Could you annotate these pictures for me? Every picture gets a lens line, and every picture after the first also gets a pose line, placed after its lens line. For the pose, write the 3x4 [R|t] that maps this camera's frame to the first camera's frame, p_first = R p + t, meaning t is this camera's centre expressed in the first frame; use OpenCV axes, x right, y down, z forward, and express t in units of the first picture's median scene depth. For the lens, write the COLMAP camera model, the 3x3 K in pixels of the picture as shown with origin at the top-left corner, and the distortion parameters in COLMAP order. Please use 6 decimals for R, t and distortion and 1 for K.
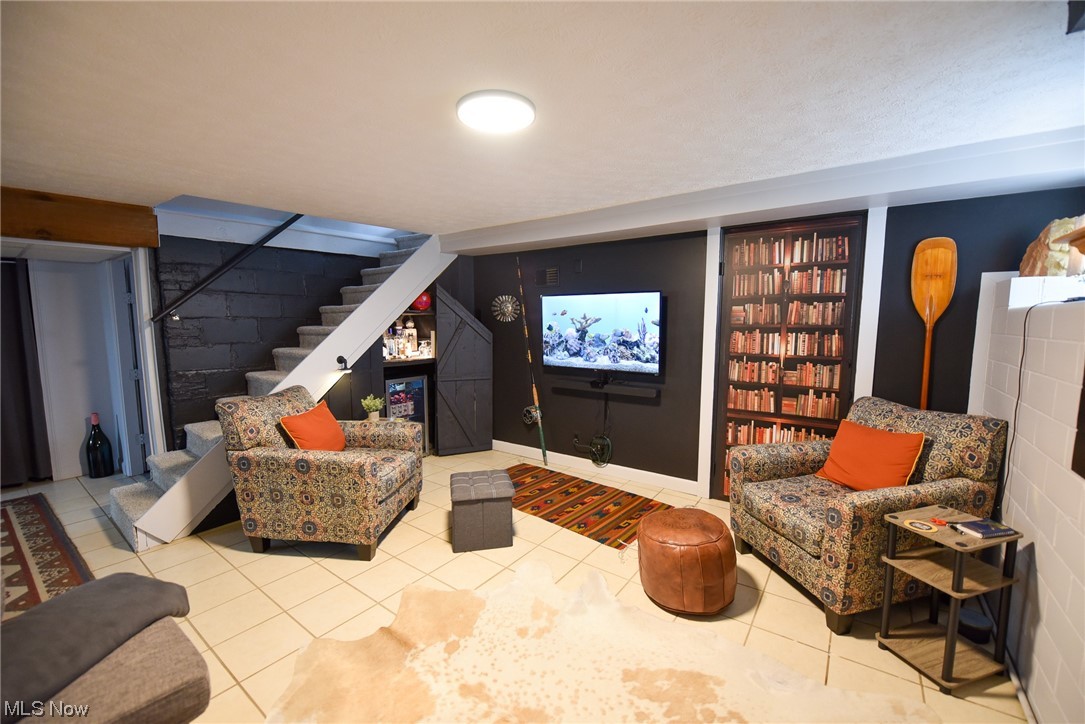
lens RADIAL K [[434.7, 0, 541.1], [0, 434.7, 362.0], [0, 0, 1]] dist [-0.014057, -0.002180]
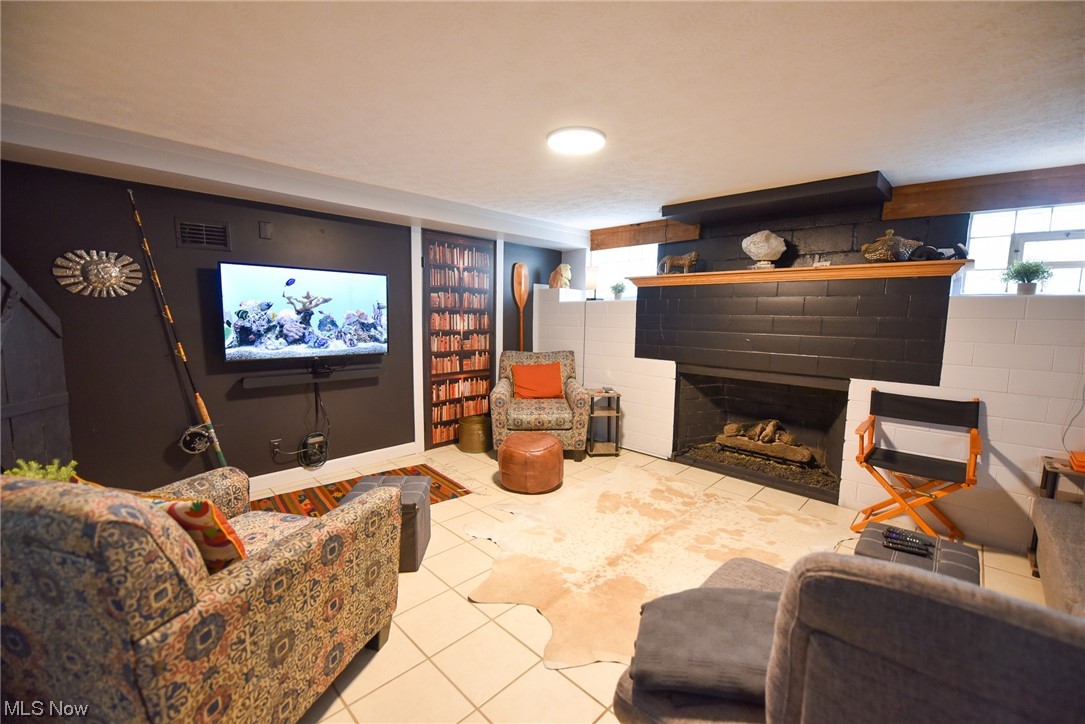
lens RADIAL K [[440.2, 0, 545.5], [0, 440.2, 360.9], [0, 0, 1]] dist [-0.014539, -0.001304]
pose [[0.149566, -0.098973, 0.983786, -0.808382], [0.081888, 0.992799, 0.087431, -0.017550], [-0.985355, 0.067483, 0.156594, 0.495290]]
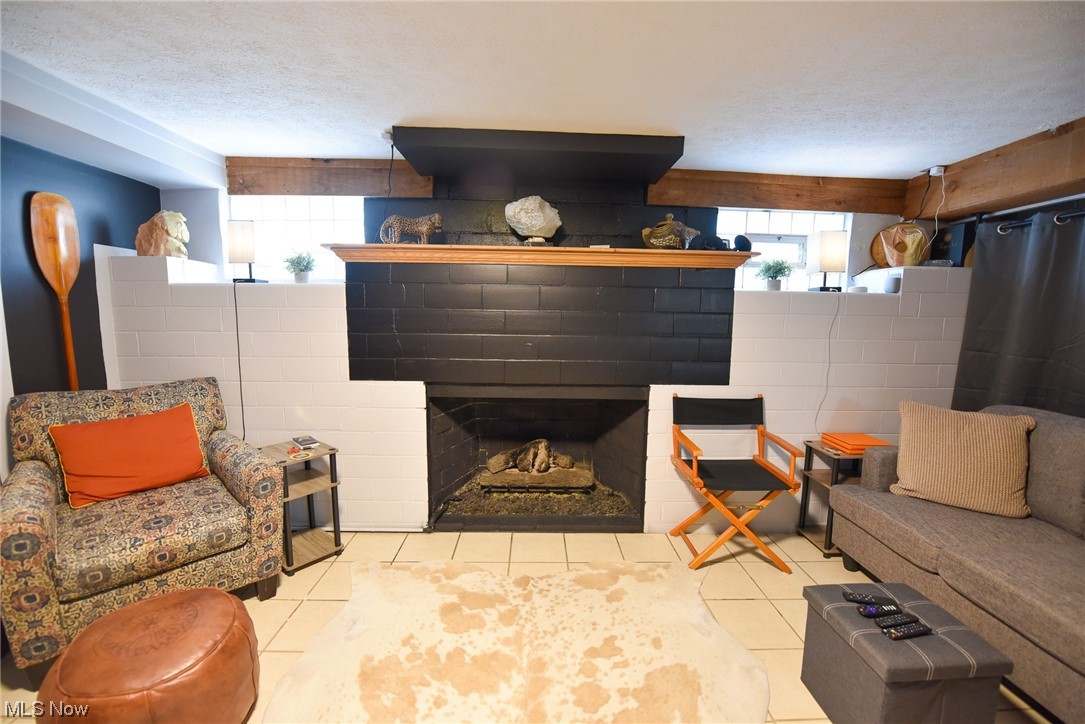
lens RADIAL K [[434.7, 0, 541.9], [0, 434.7, 363.7], [0, 0, 1]] dist [-0.014057, -0.002180]
pose [[-0.604310, -0.099498, 0.790512, -0.287183], [0.065178, 0.982673, 0.173510, -0.033160], [-0.794079, 0.156377, -0.587354, 0.618135]]
